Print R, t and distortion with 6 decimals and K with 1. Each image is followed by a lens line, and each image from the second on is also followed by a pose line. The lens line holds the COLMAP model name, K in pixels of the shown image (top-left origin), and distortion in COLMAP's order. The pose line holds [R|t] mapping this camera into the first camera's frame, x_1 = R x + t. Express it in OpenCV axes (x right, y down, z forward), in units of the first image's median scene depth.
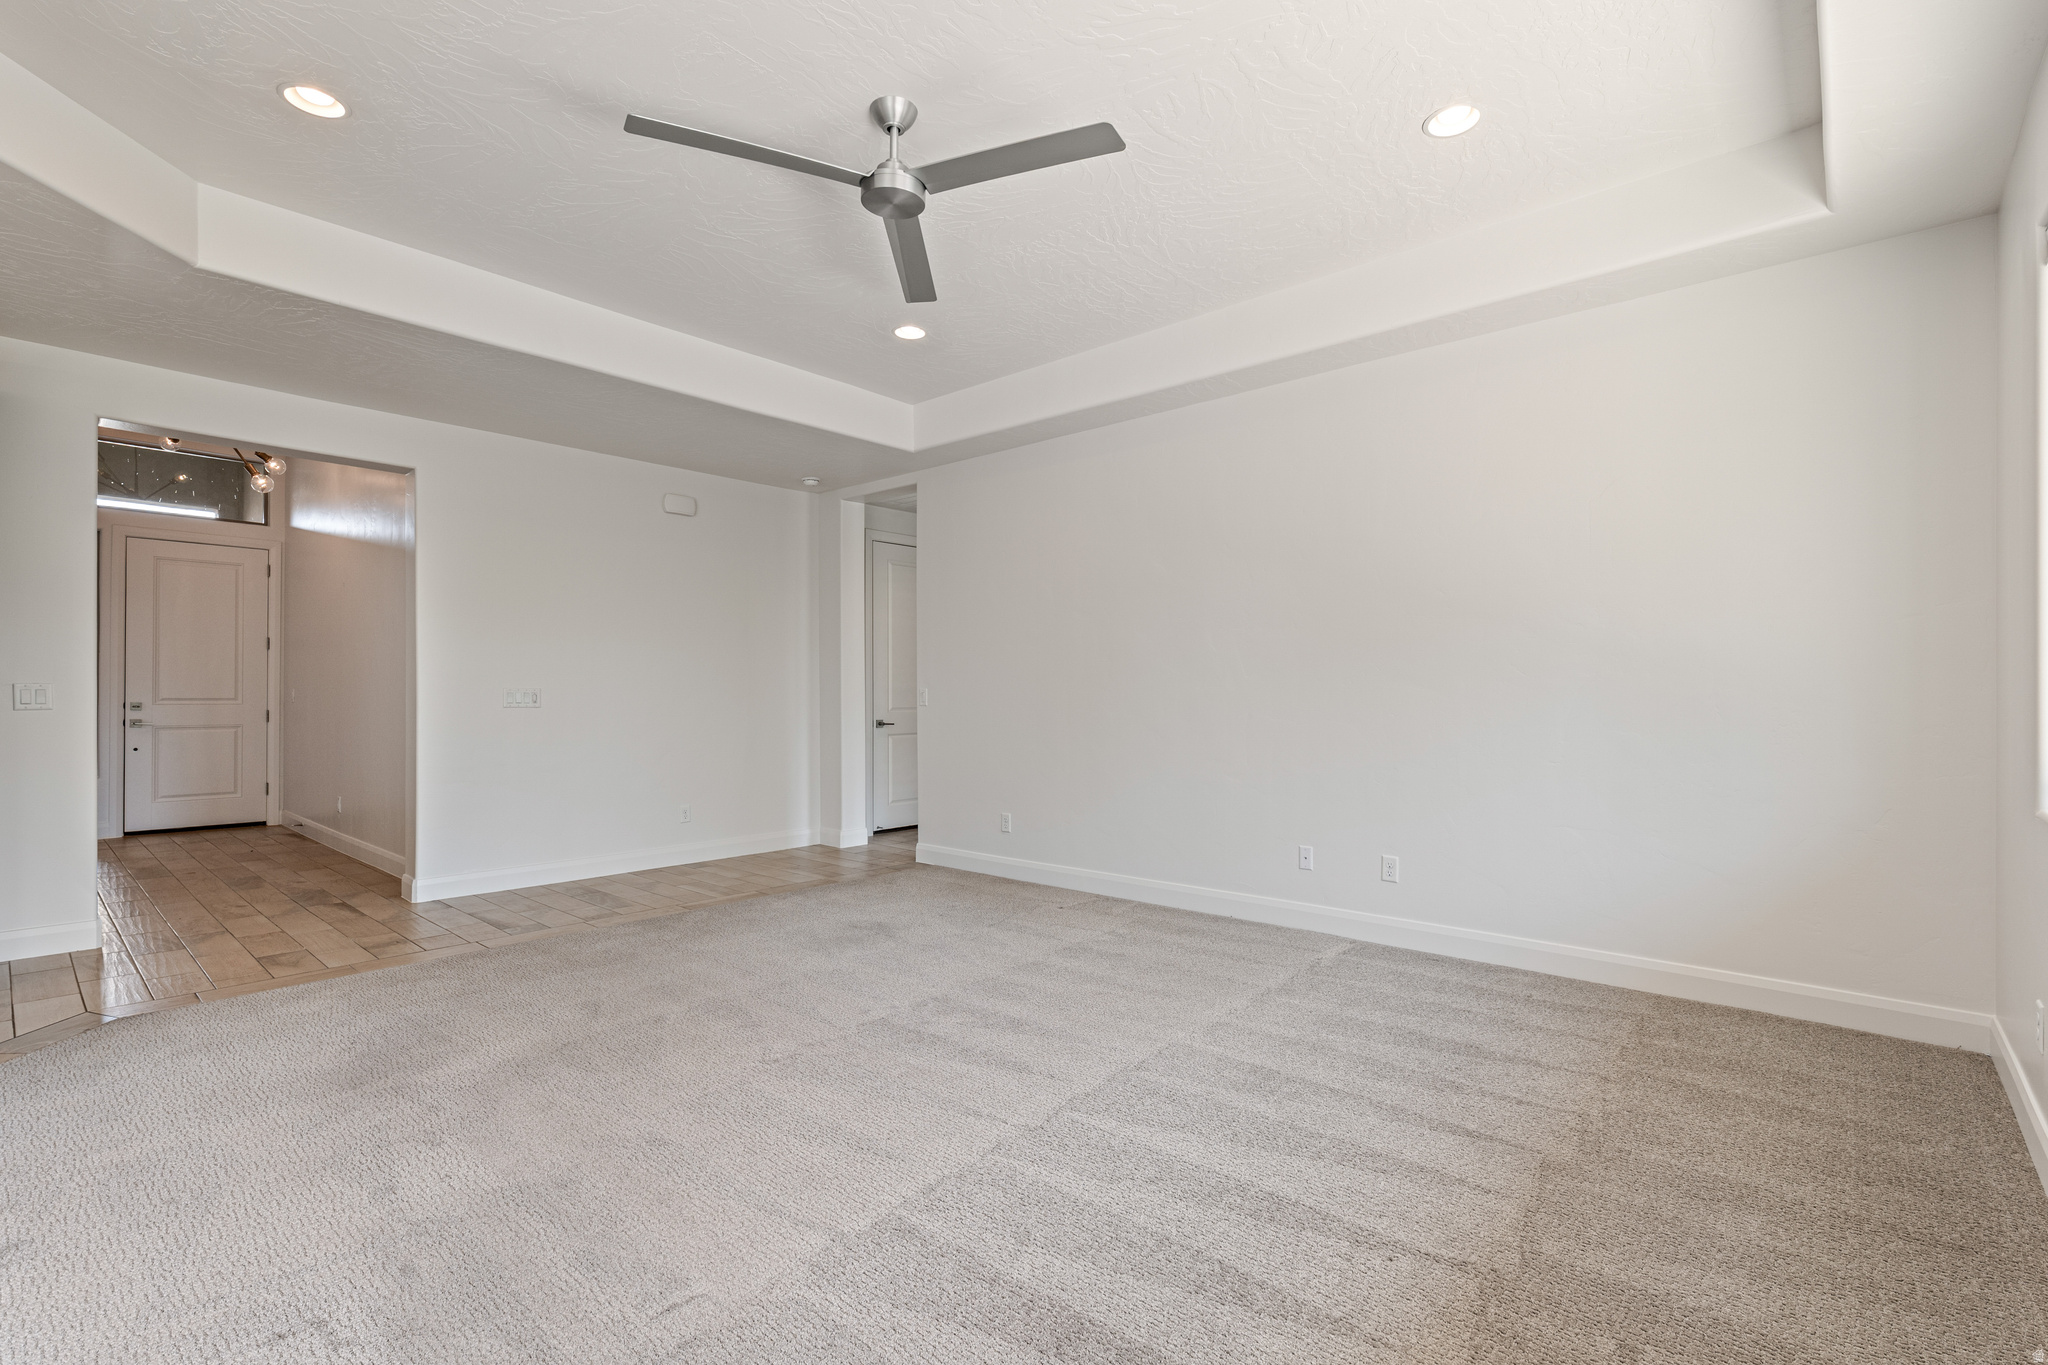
lens RADIAL K [[915.9, 0, 1025.5], [0, 915.9, 691.0], [0, 0, 1]] dist [0.002006, 0.000326]
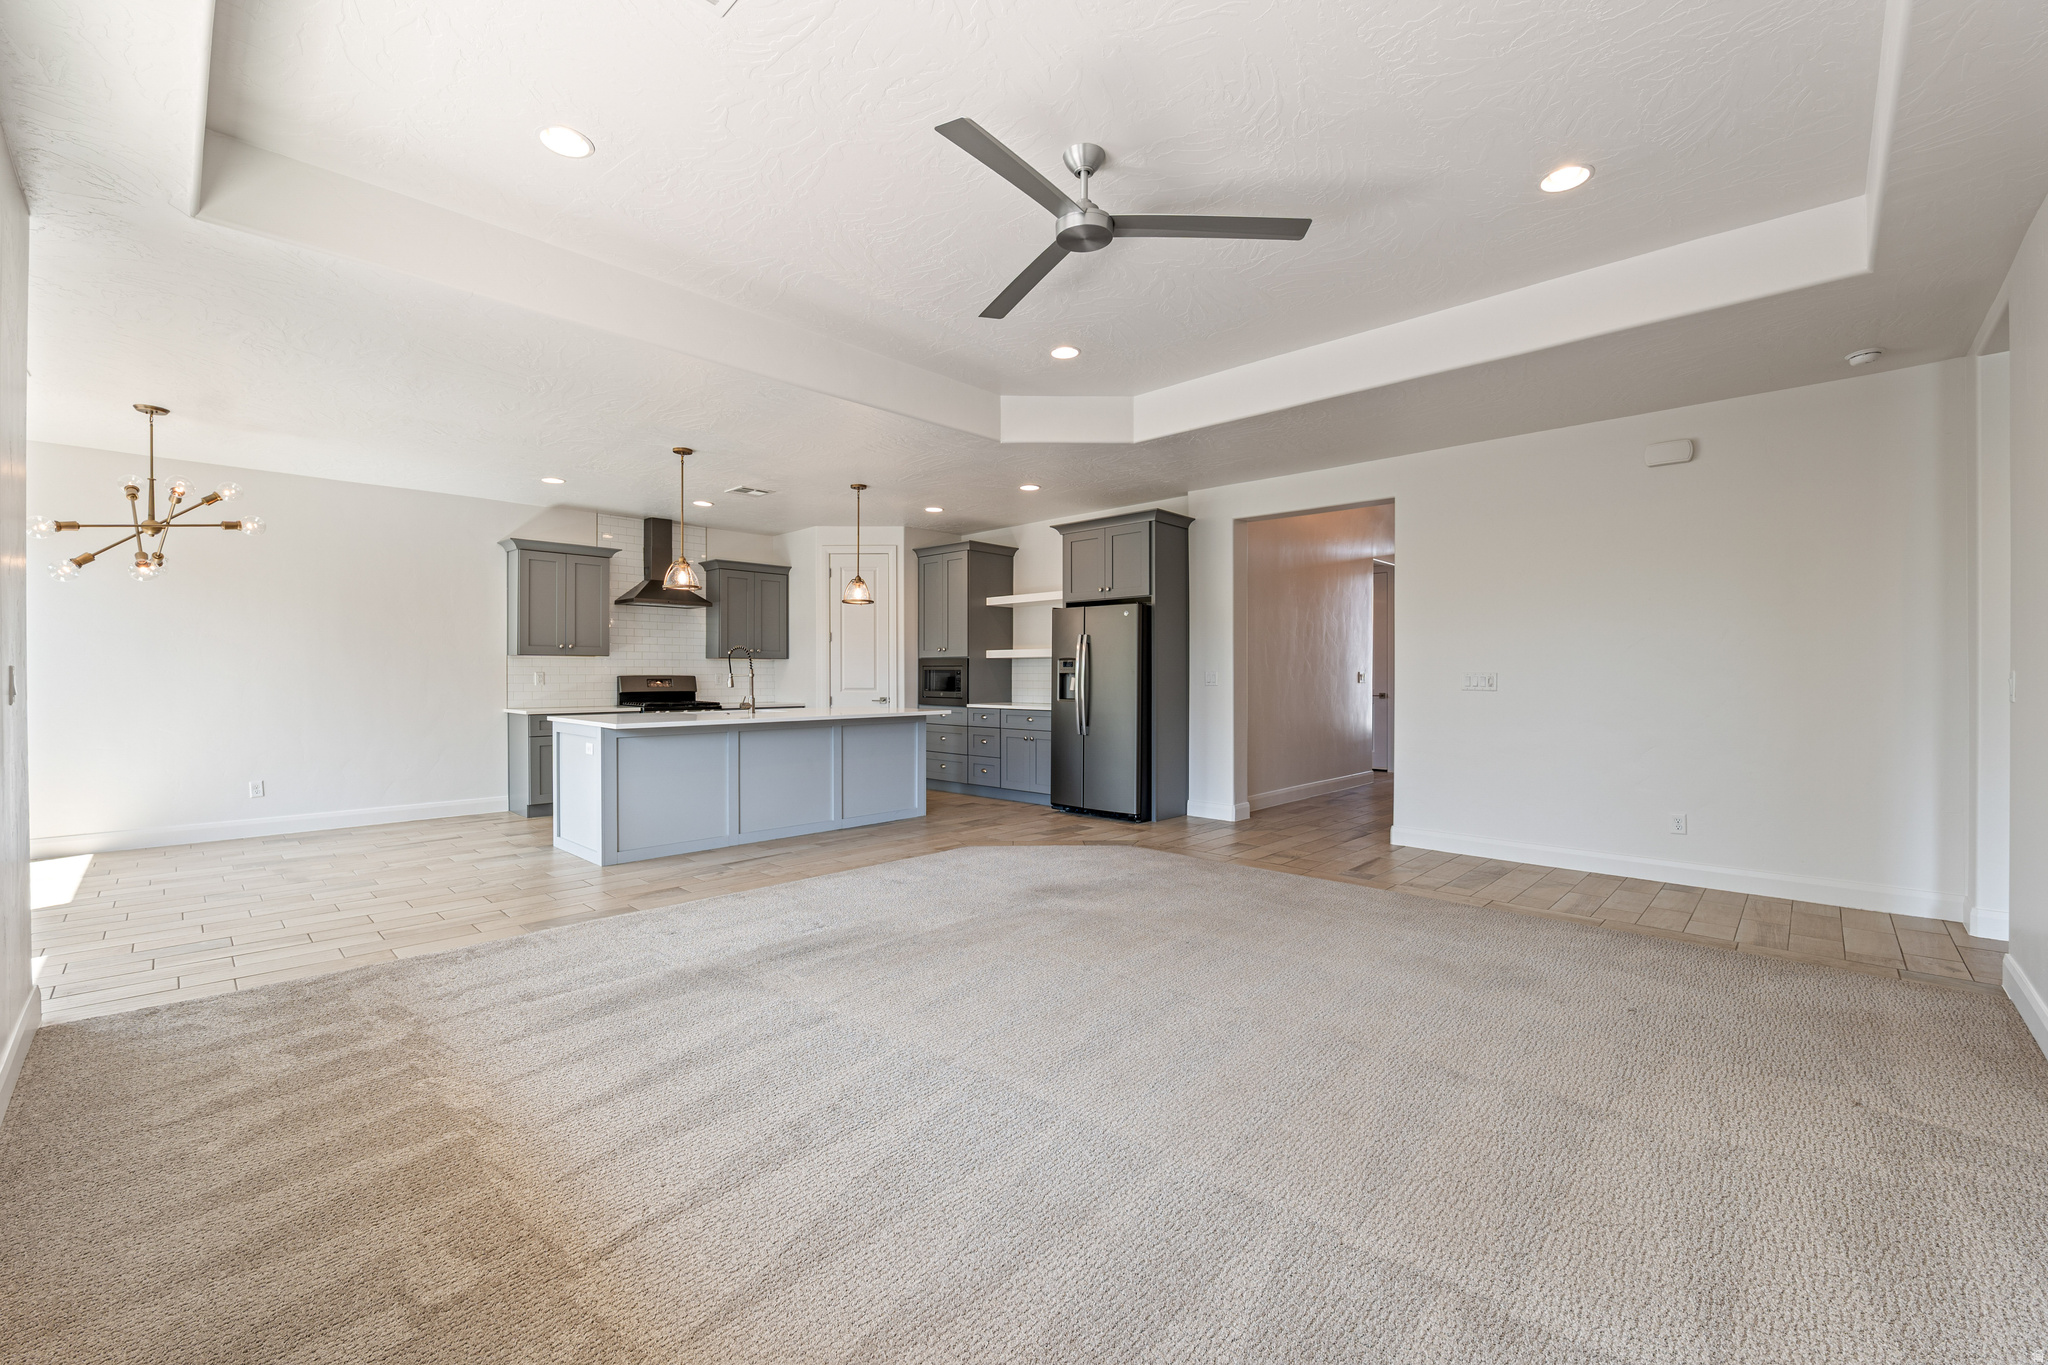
lens RADIAL K [[830.5, 0, 1024.0], [0, 830.5, 682.5], [0, 0, 1]] dist [-0.016158, 0.000309]
pose [[-0.033621, 0.004146, -0.999426, 0.371187], [-0.000917, 0.999991, 0.004179, 0.003616], [0.999434, 0.001057, -0.033617, 0.412755]]
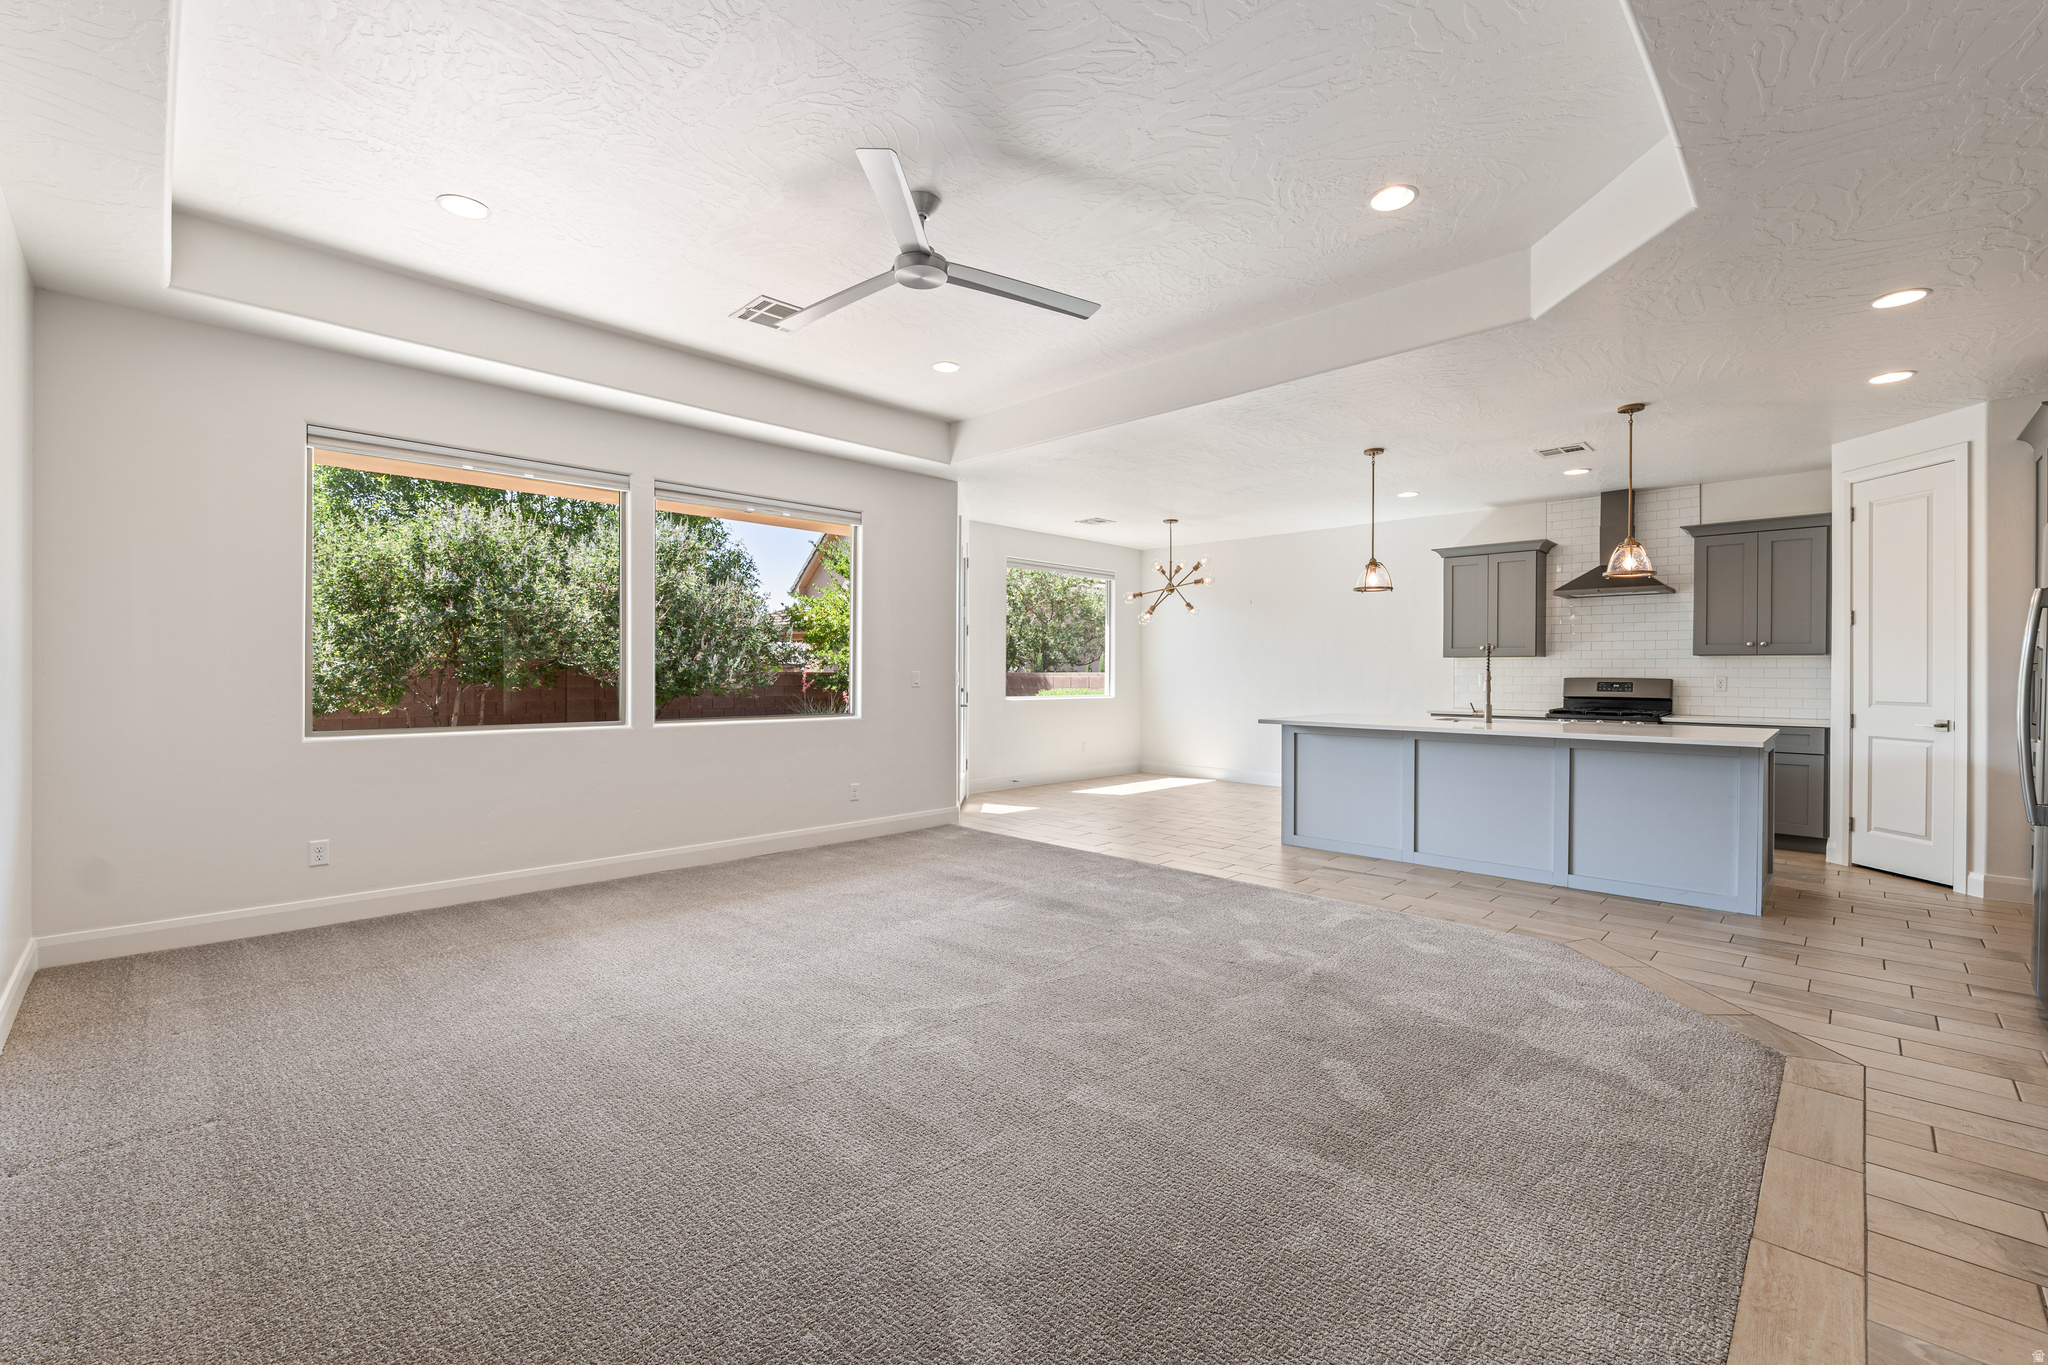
lens RADIAL K [[856.5, 0, 1019.2], [0, 856.5, 675.3], [0, 0, 1]] dist [-0.009958, 0.000263]
pose [[-0.998695, -0.009403, 0.050191, -0.142815], [-0.009177, 0.999947, 0.004742, -0.002821], [-0.050233, 0.004275, -0.998728, 0.914163]]
